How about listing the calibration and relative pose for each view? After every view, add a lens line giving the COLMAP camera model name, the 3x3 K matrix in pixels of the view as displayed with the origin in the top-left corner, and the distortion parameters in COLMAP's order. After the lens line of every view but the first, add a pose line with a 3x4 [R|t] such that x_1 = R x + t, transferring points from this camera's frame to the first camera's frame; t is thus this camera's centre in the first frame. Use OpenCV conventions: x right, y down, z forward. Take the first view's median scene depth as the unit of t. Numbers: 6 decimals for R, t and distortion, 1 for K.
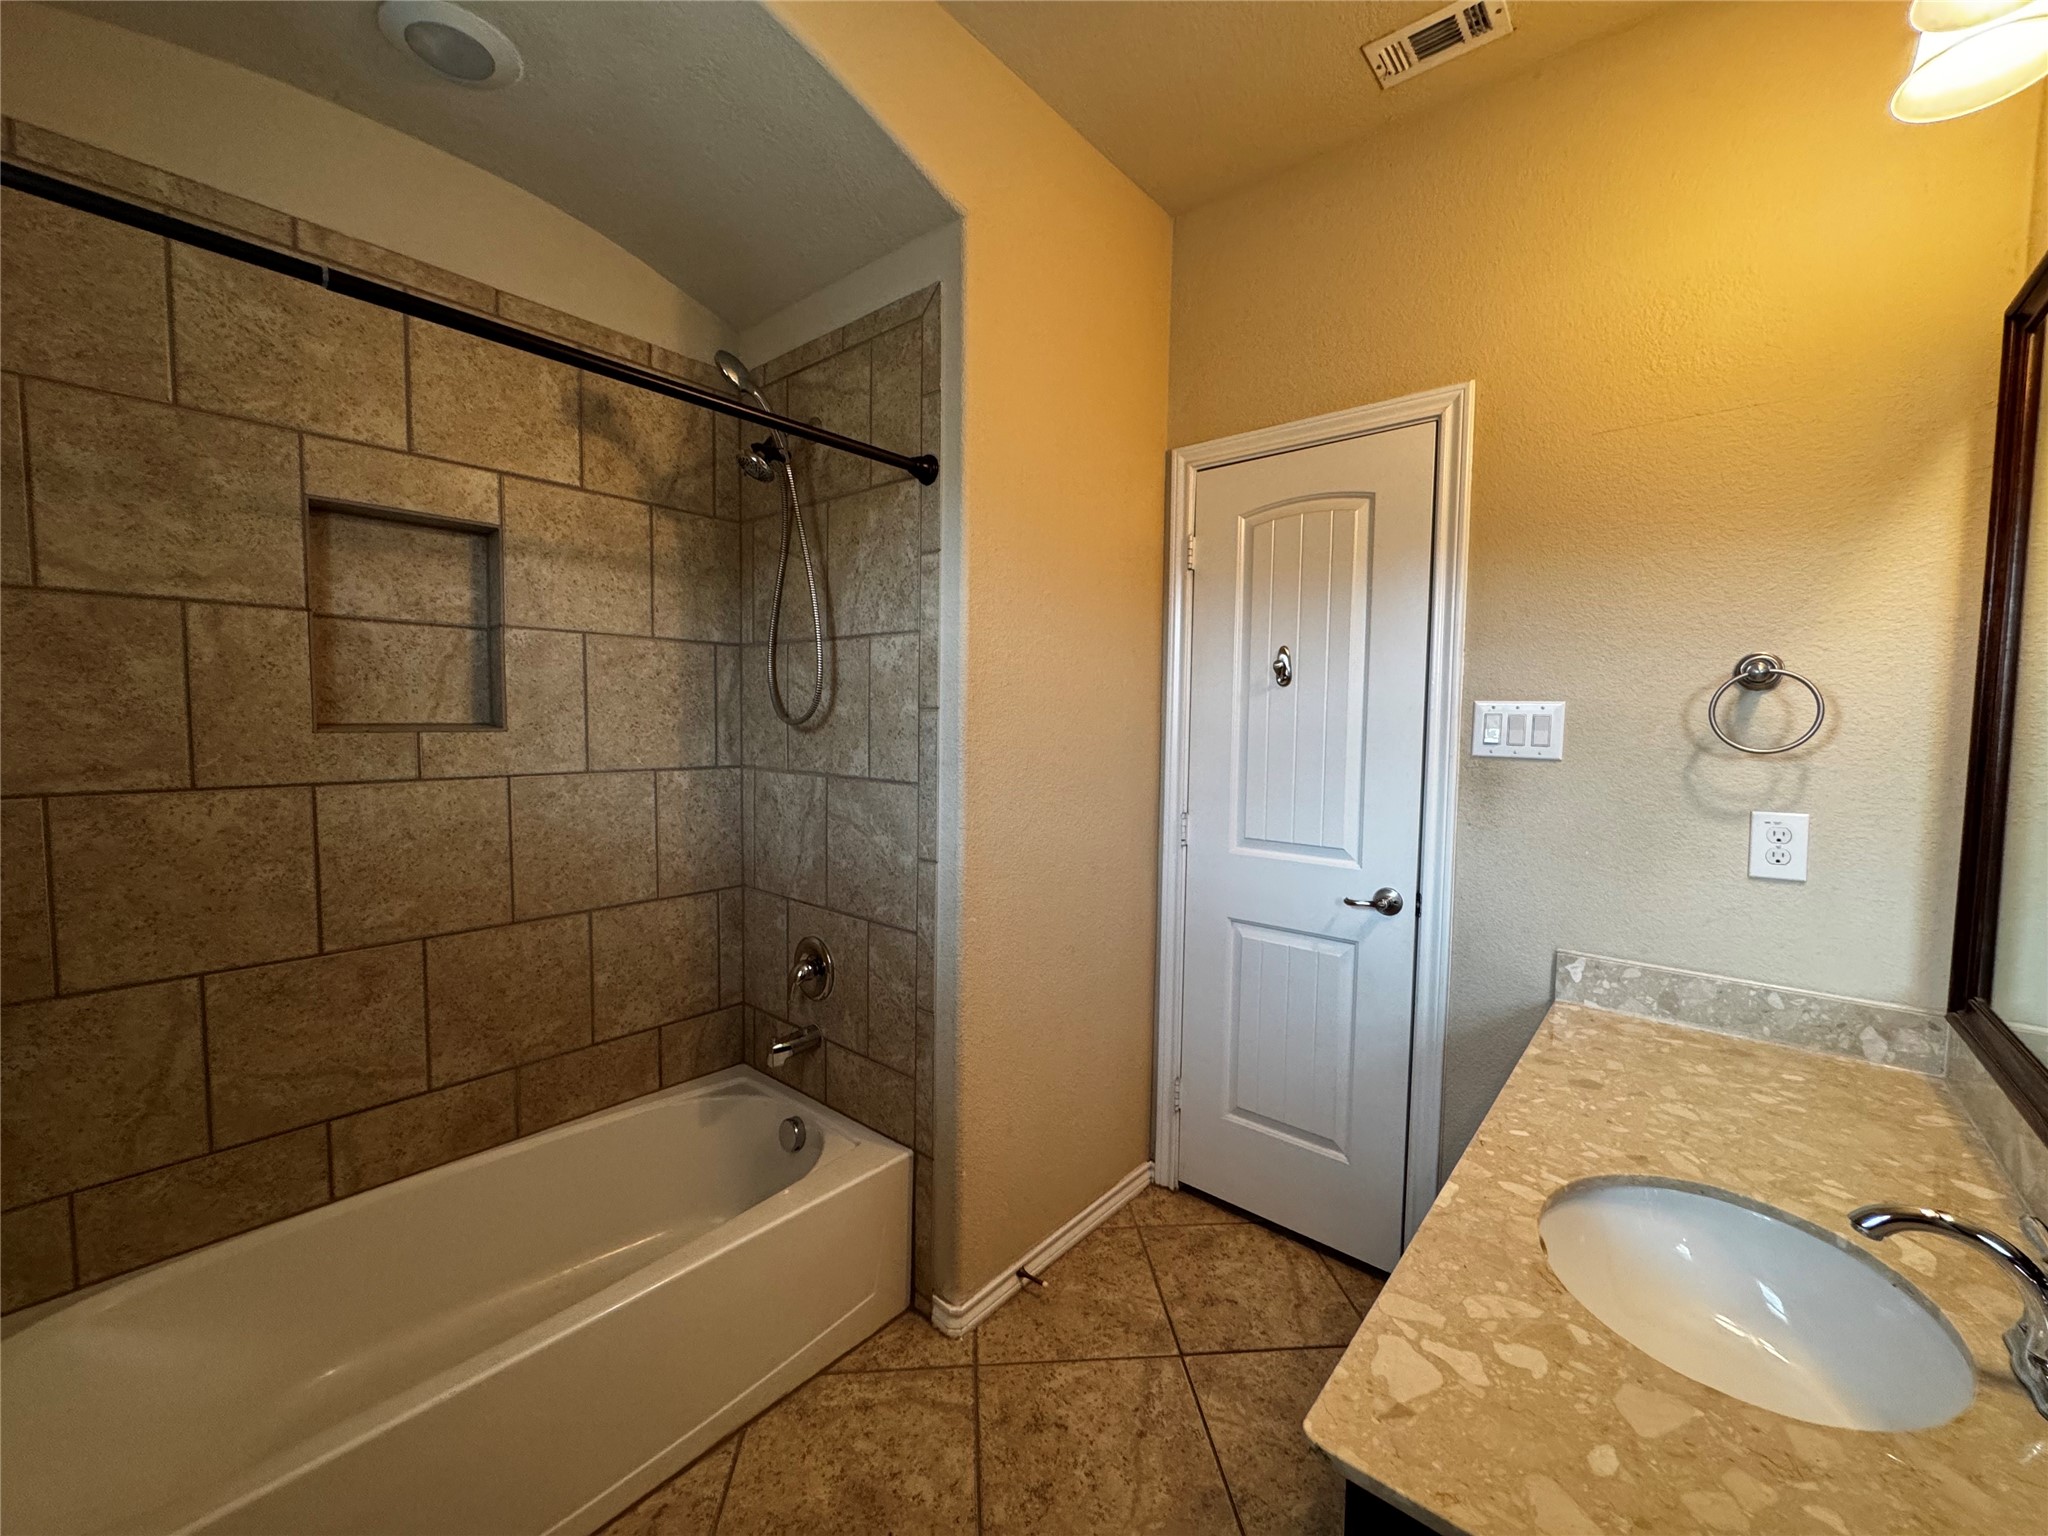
lens RADIAL K [[813.4, 0, 1022.5], [0, 813.4, 769.1], [0, 0, 1]] dist [-0.002990, 0.000329]
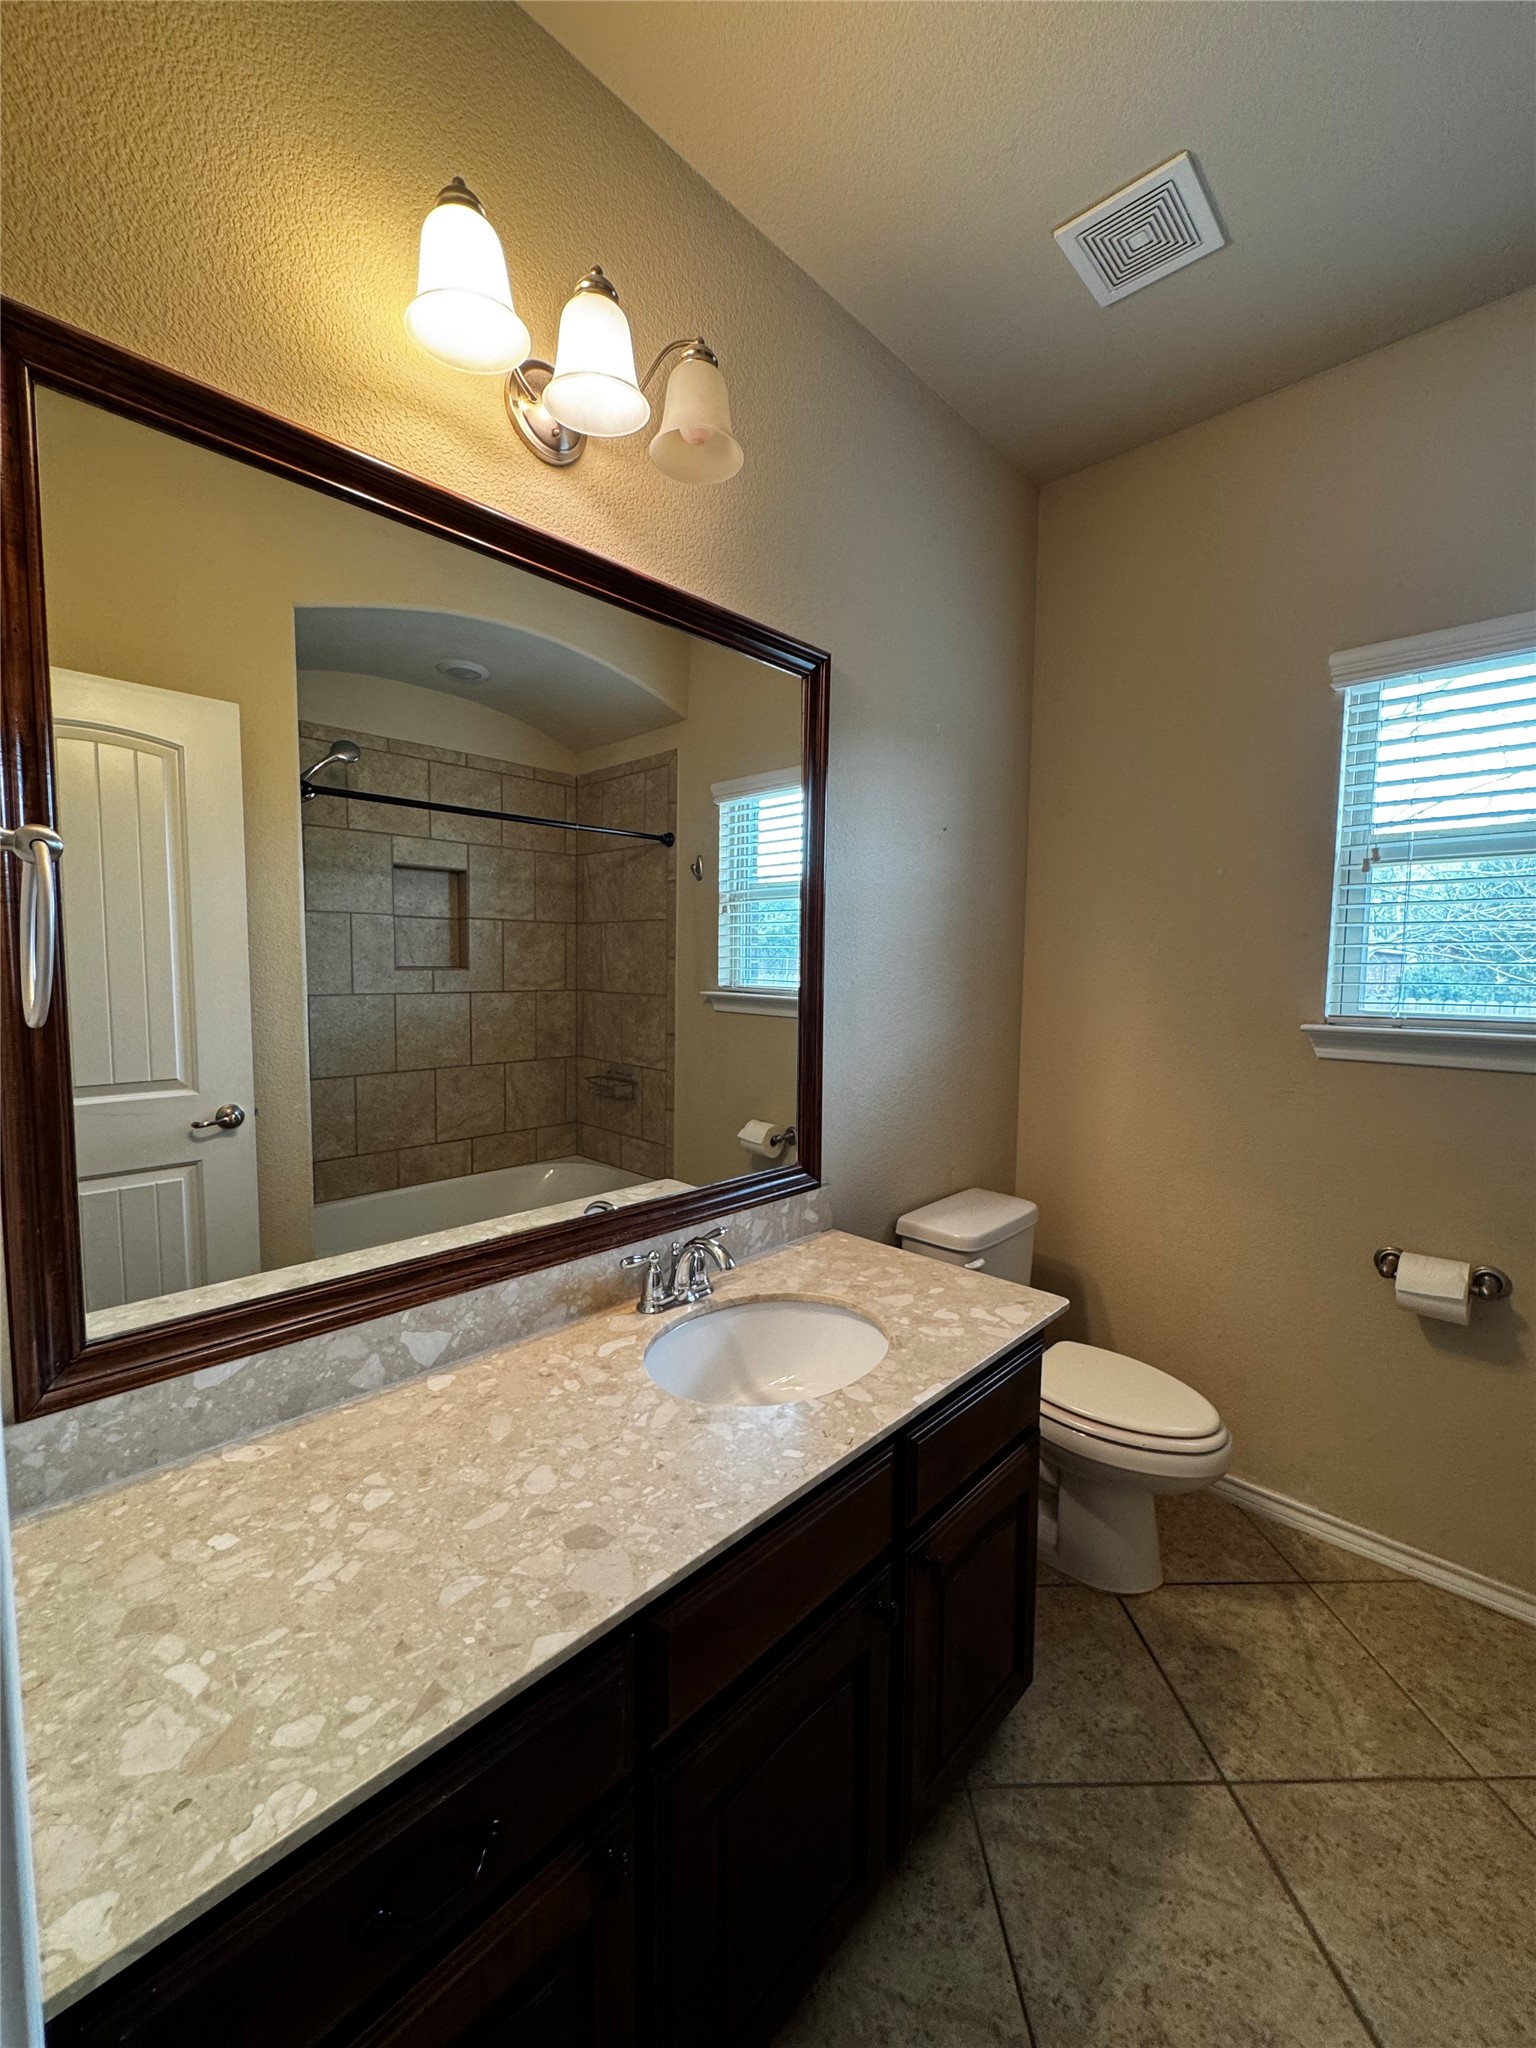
lens RADIAL K [[813.4, 0, 764.0], [0, 813.4, 1019.2], [0, 0, 1]] dist [-0.002990, 0.000329]
pose [[-0.997519, -0.029032, 0.064131, 0.844735], [-0.020034, 0.990405, 0.136739, -0.170538], [-0.067485, 0.135115, -0.988529, 2.511441]]
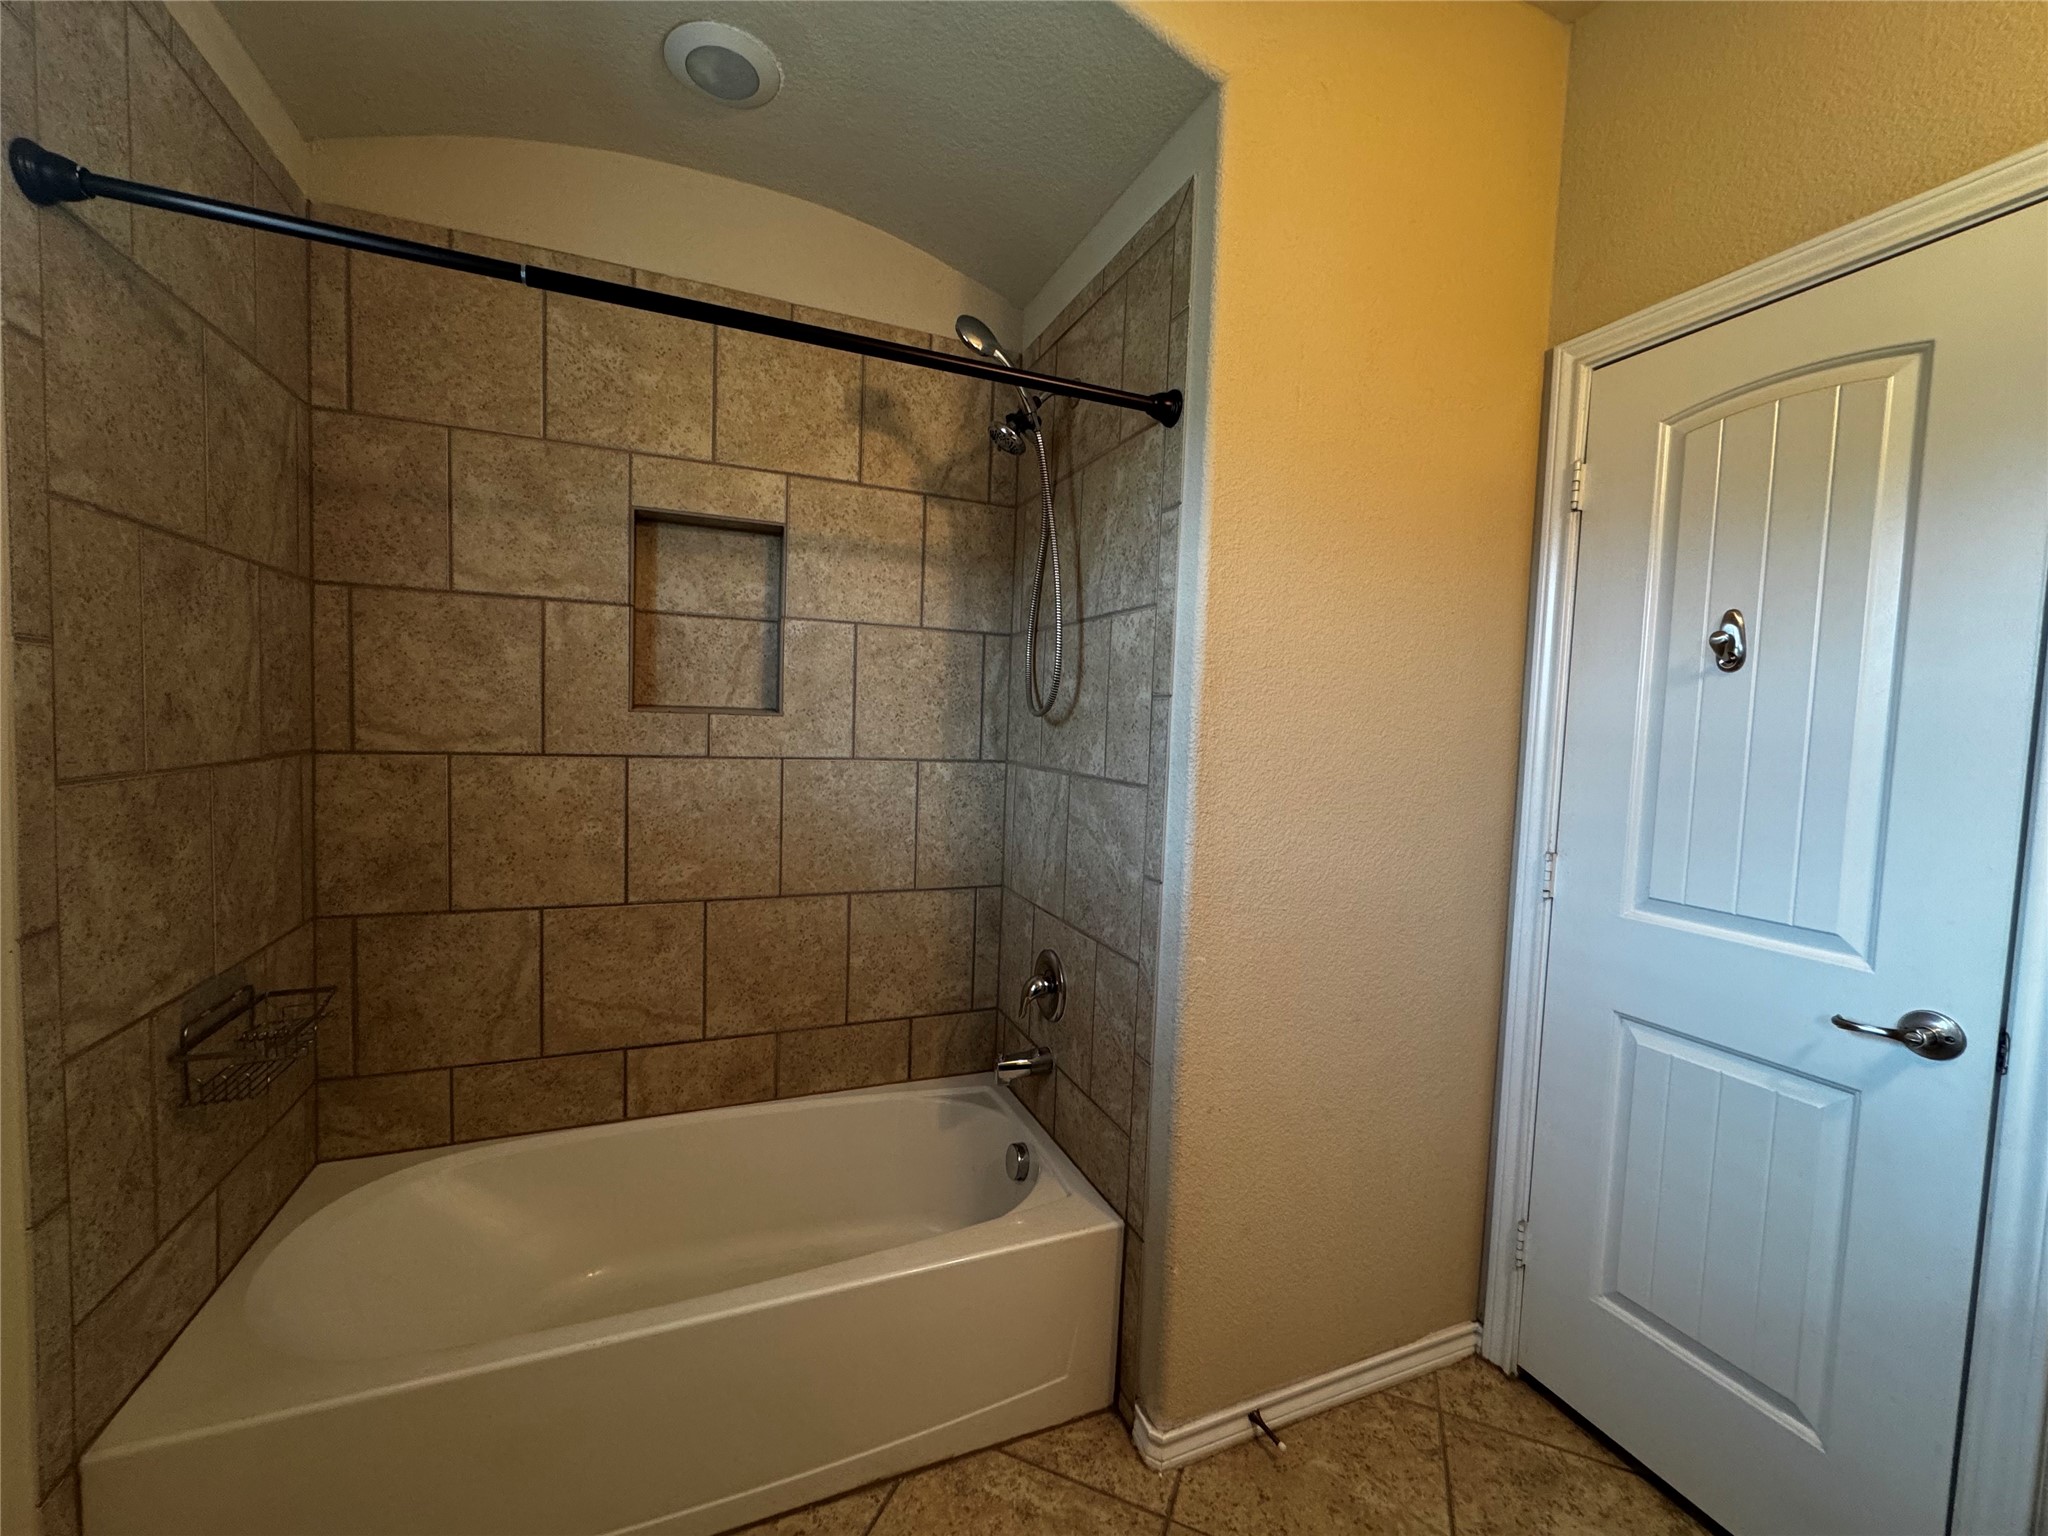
lens RADIAL K [[813.4, 0, 1024.8], [0, 813.4, 768.3], [0, 0, 1]] dist [-0.002990, 0.000329]
pose [[0.890062, 0.045945, -0.453518, 0.132470], [-0.053467, 0.998563, -0.003771, 0.008854], [0.452693, 0.027604, 0.891239, 0.189408]]
